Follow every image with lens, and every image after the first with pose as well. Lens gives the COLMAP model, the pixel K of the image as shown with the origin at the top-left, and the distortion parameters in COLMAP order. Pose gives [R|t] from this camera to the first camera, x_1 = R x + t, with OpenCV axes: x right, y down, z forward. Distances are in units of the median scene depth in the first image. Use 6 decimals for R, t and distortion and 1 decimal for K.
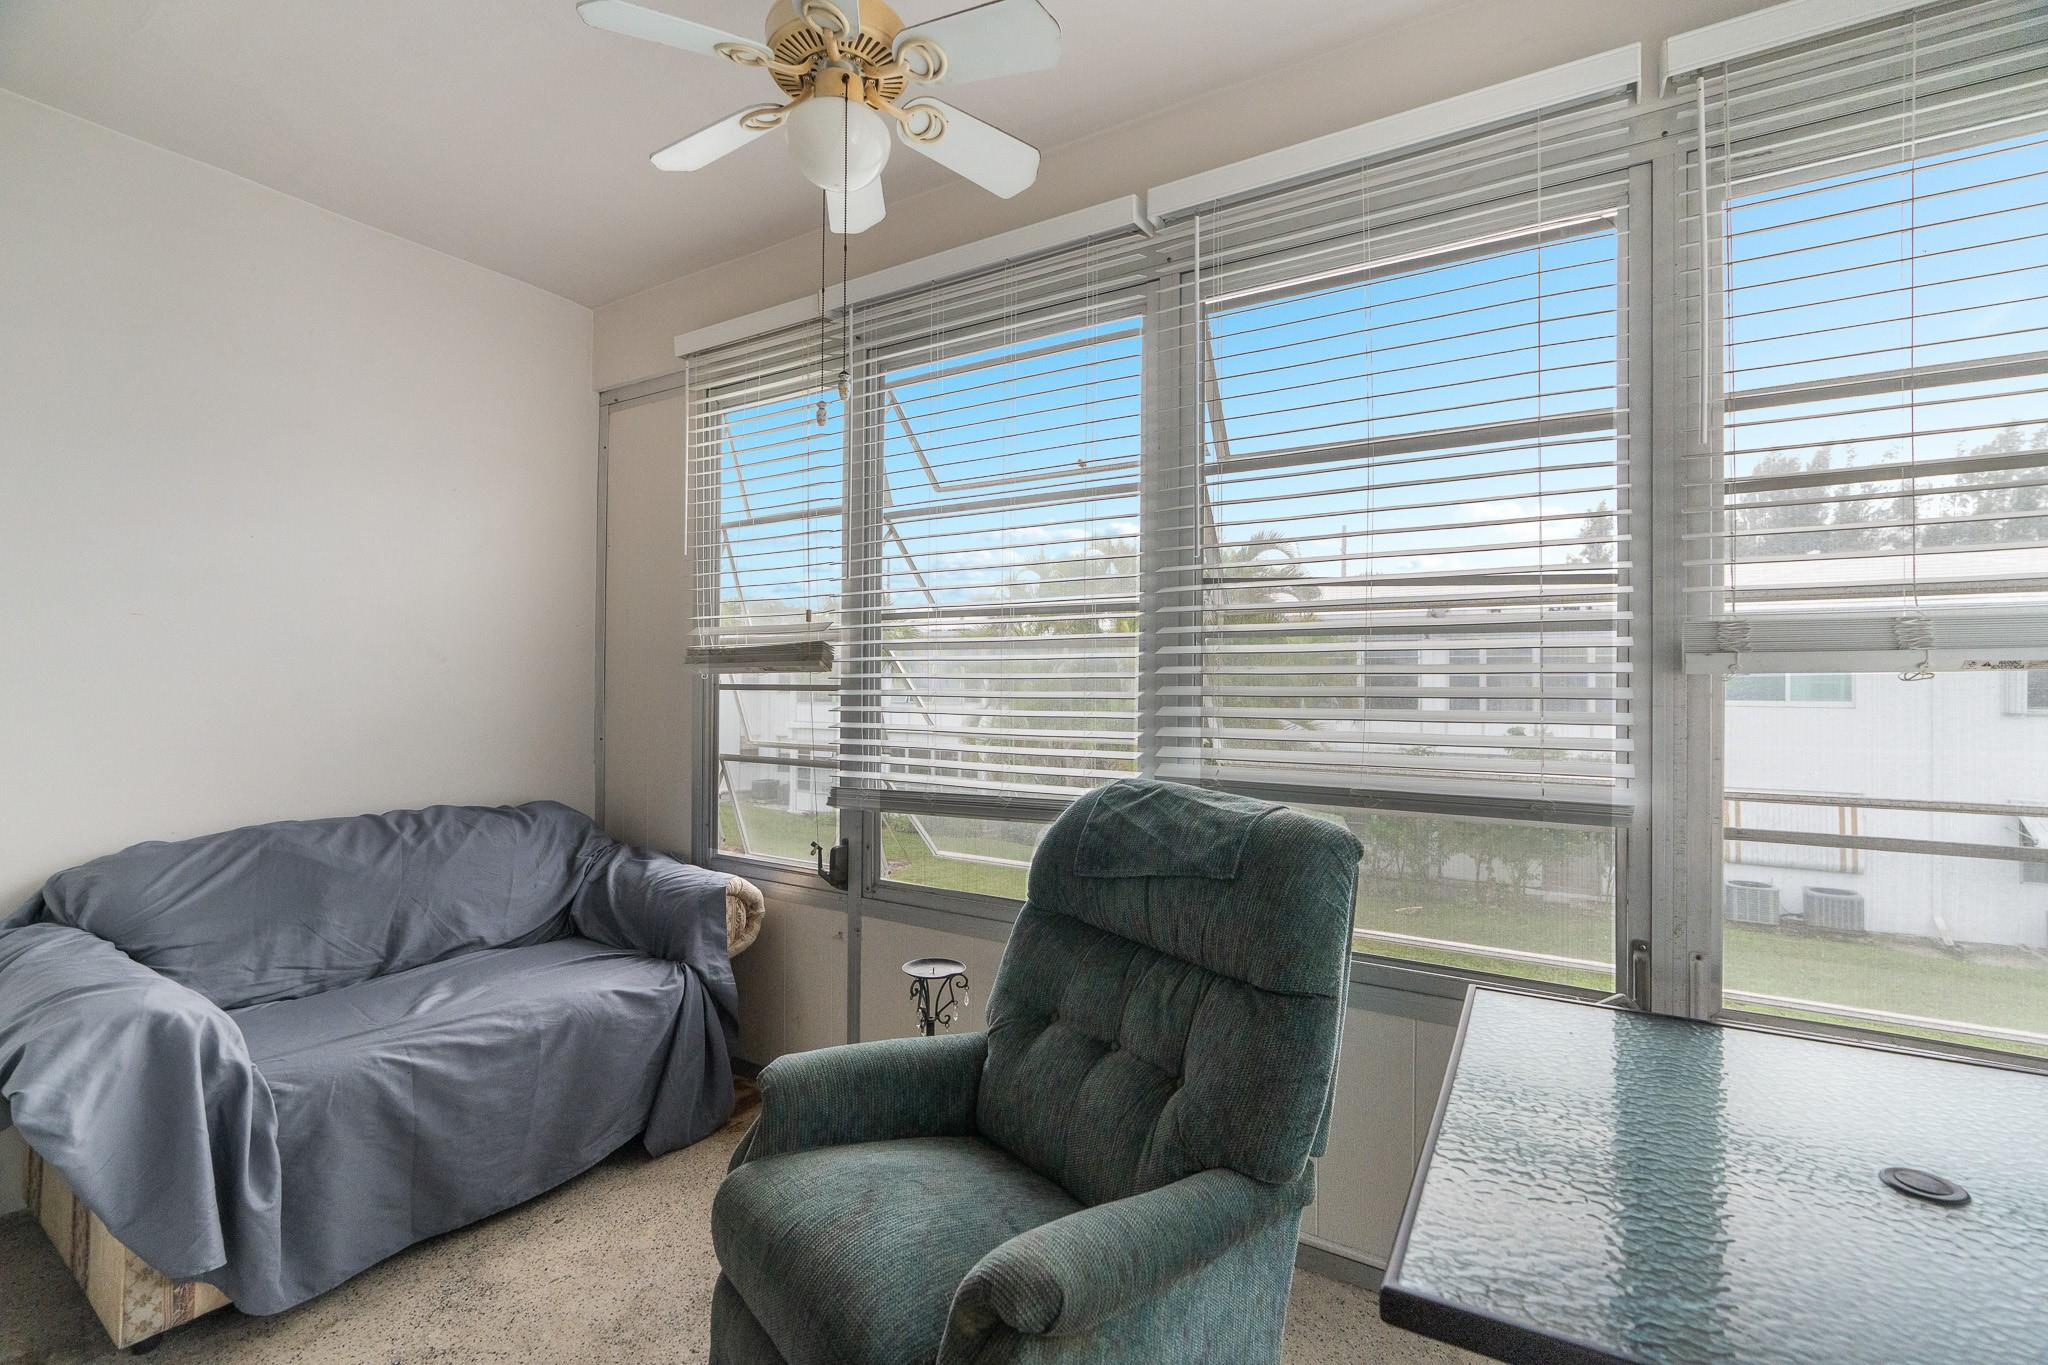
lens RADIAL K [[935.9, 0, 1030.6], [0, 935.9, 654.8], [0, 0, 1]] dist [-0.000693, 0.000828]
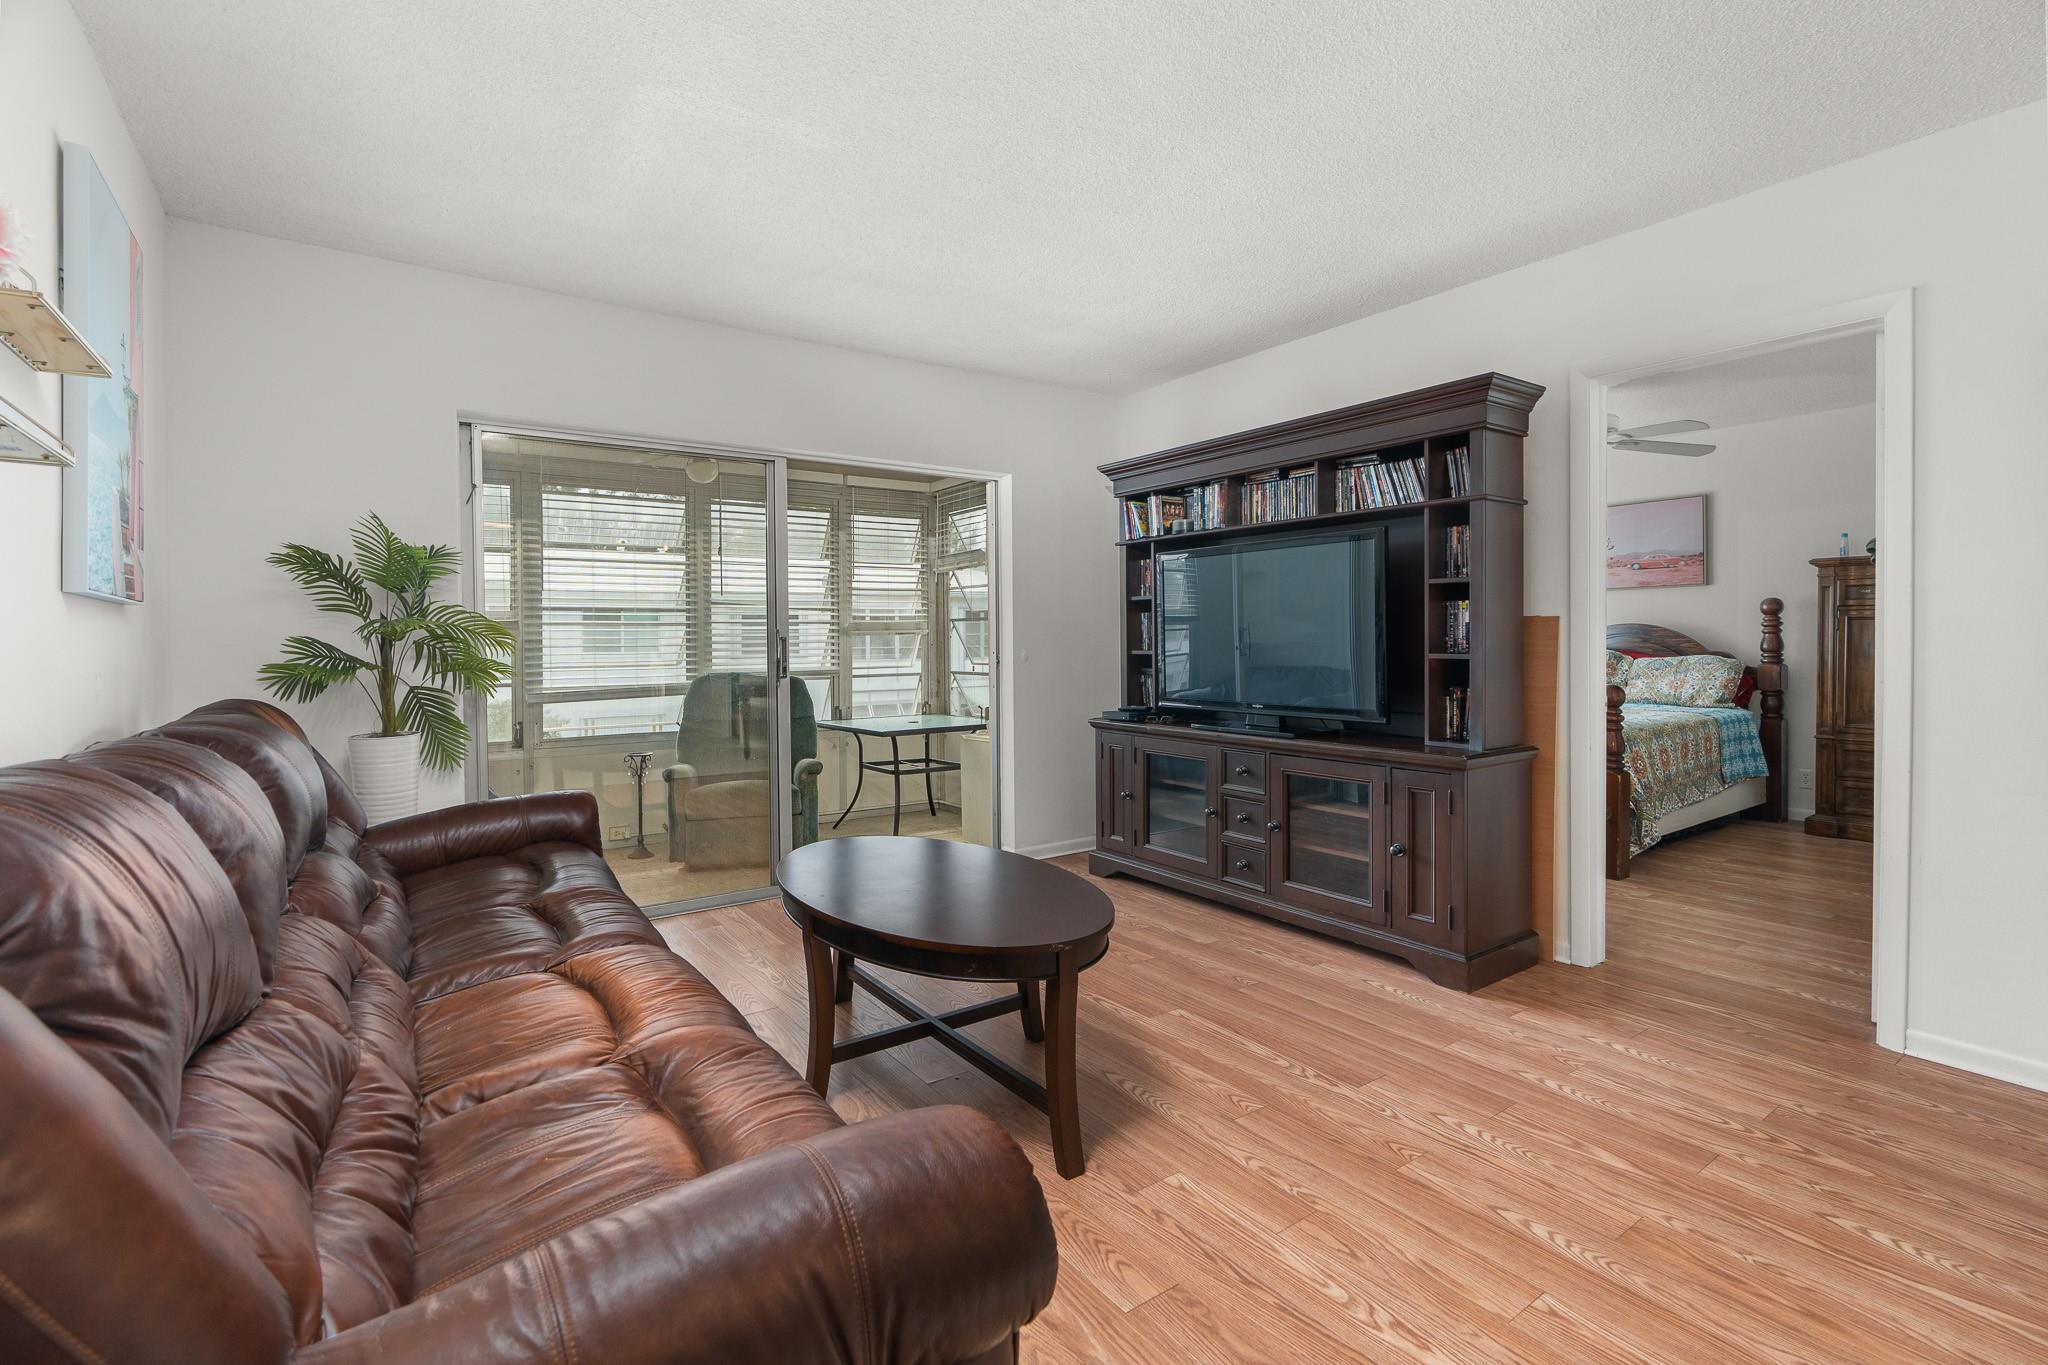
lens RADIAL K [[935.9, 0, 1030.6], [0, 935.9, 654.8], [0, 0, 1]] dist [-0.000693, 0.000828]
pose [[0.375646, -0.025821, 0.926404, -2.133400], [-0.020633, 0.999131, 0.036214, -0.047424], [-0.926534, -0.032718, 0.374786, -0.963006]]
